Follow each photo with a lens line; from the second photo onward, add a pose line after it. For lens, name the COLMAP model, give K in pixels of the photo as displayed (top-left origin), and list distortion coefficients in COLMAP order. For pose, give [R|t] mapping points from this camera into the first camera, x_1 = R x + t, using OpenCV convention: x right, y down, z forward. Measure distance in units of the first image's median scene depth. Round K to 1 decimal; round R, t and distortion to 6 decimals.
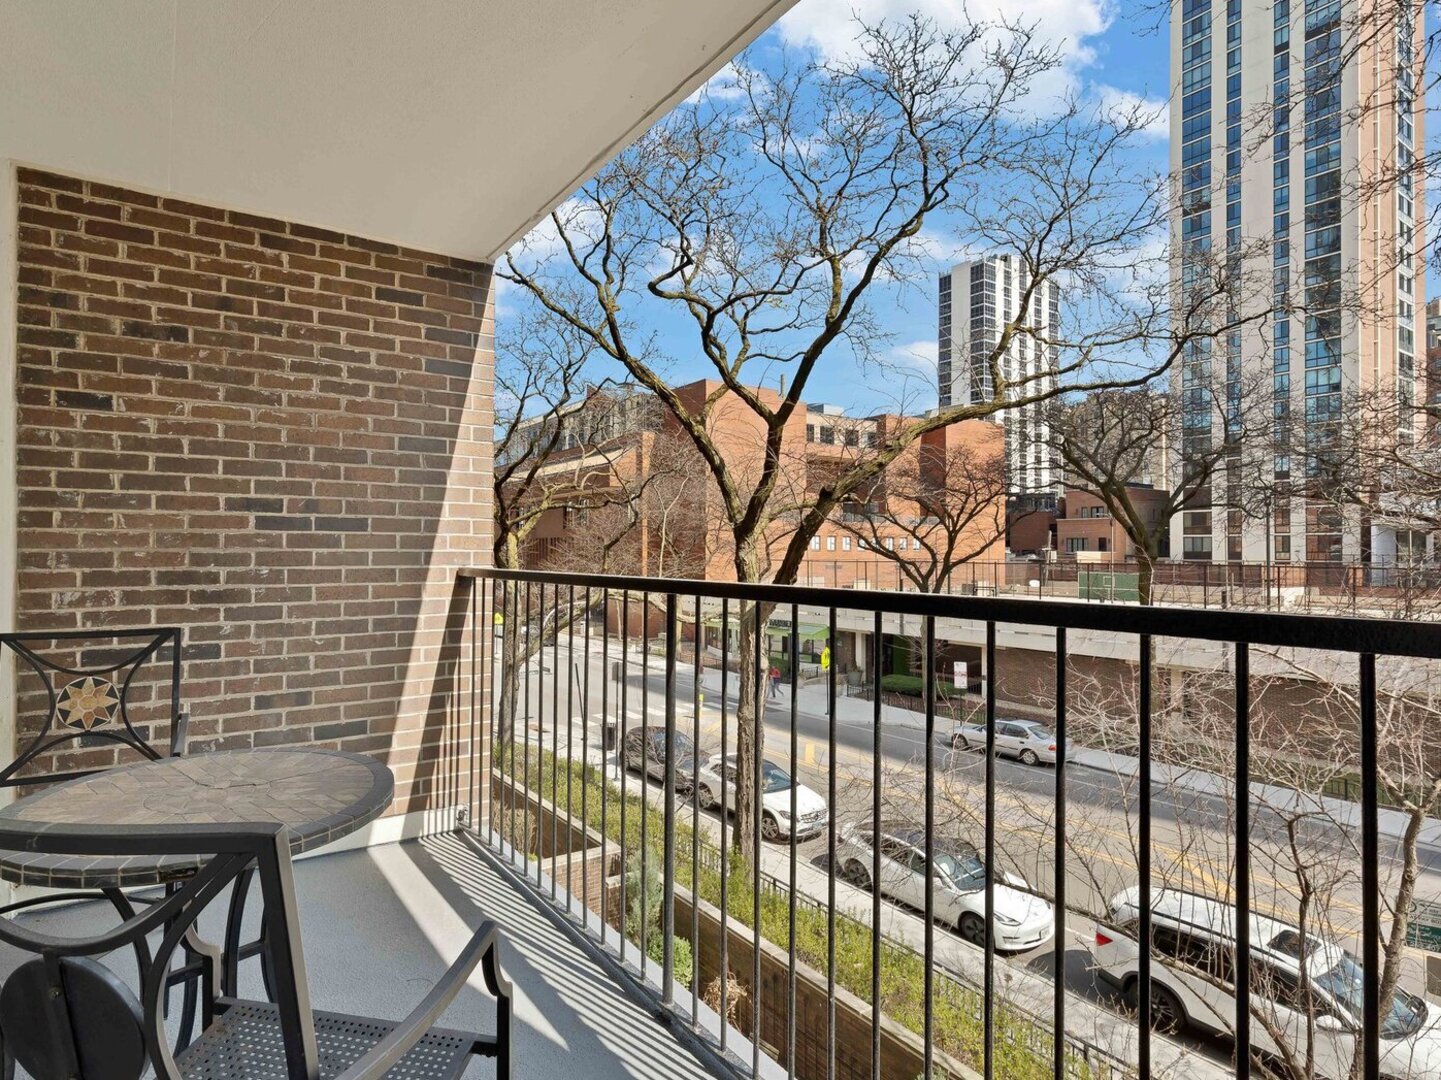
lens RADIAL K [[742.7, 0, 720.5], [0, 742.7, 540.0], [0, 0, 1]] dist [0.000462, 0.000250]
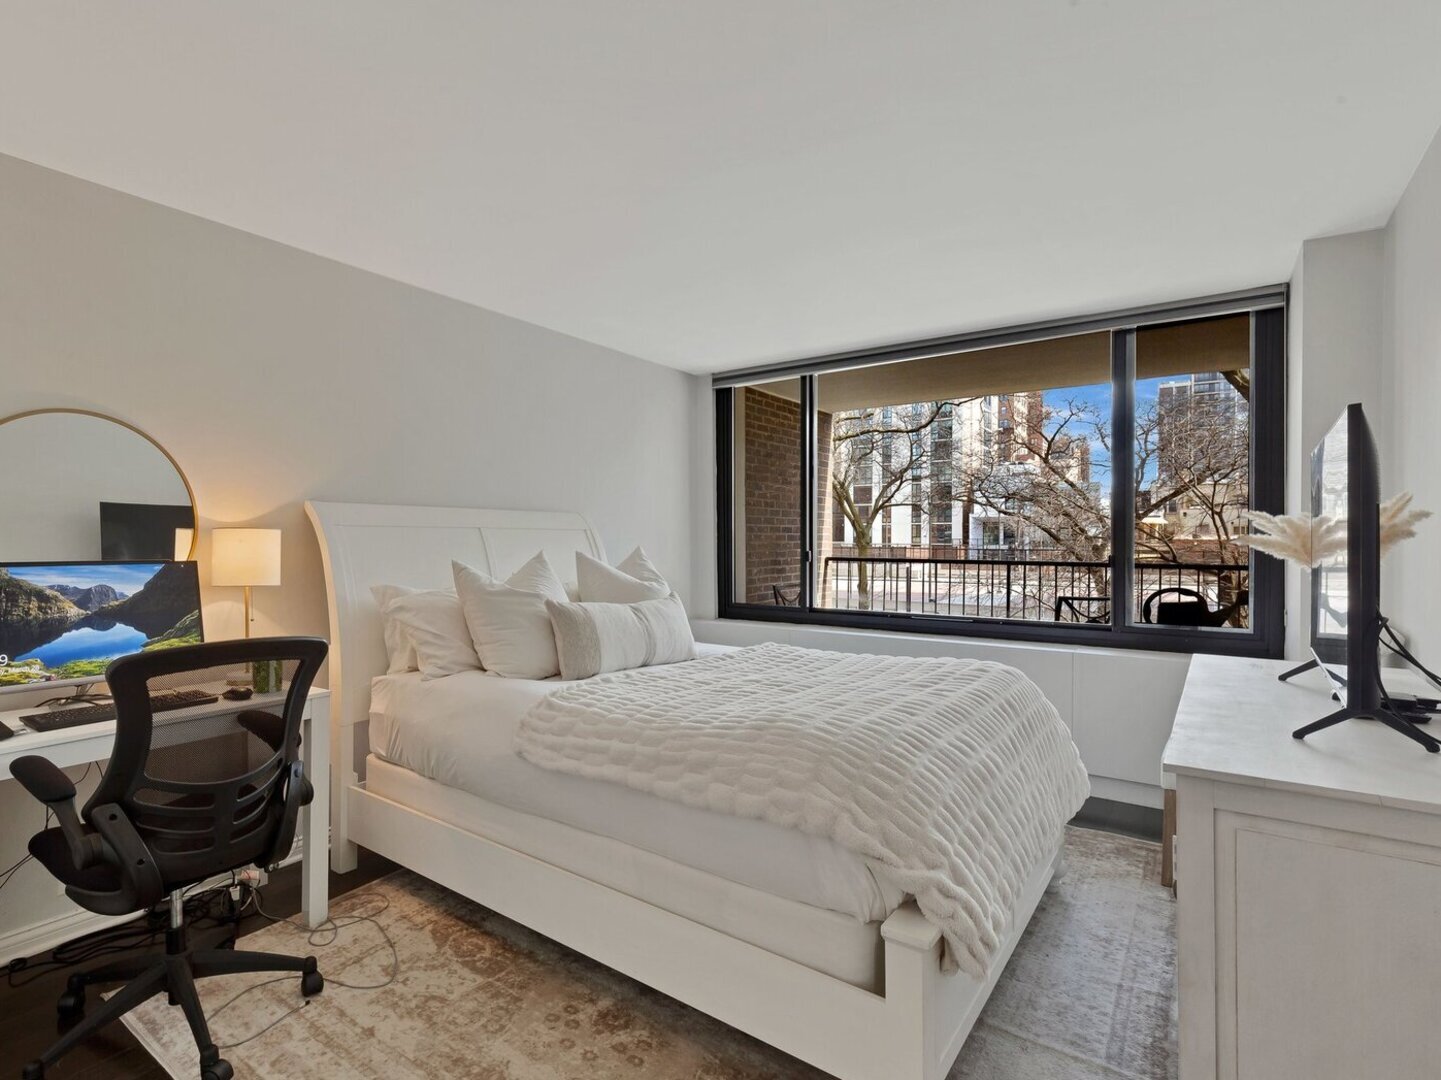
lens RADIAL K [[742.7, 0, 720.5], [0, 742.7, 540.0], [0, 0, 1]] dist [0.000462, 0.000250]
pose [[0.909808, -0.018534, 0.414614, -1.604931], [0.013959, 0.999804, 0.014062, -0.047063], [-0.414794, -0.007006, 0.909889, -0.876570]]
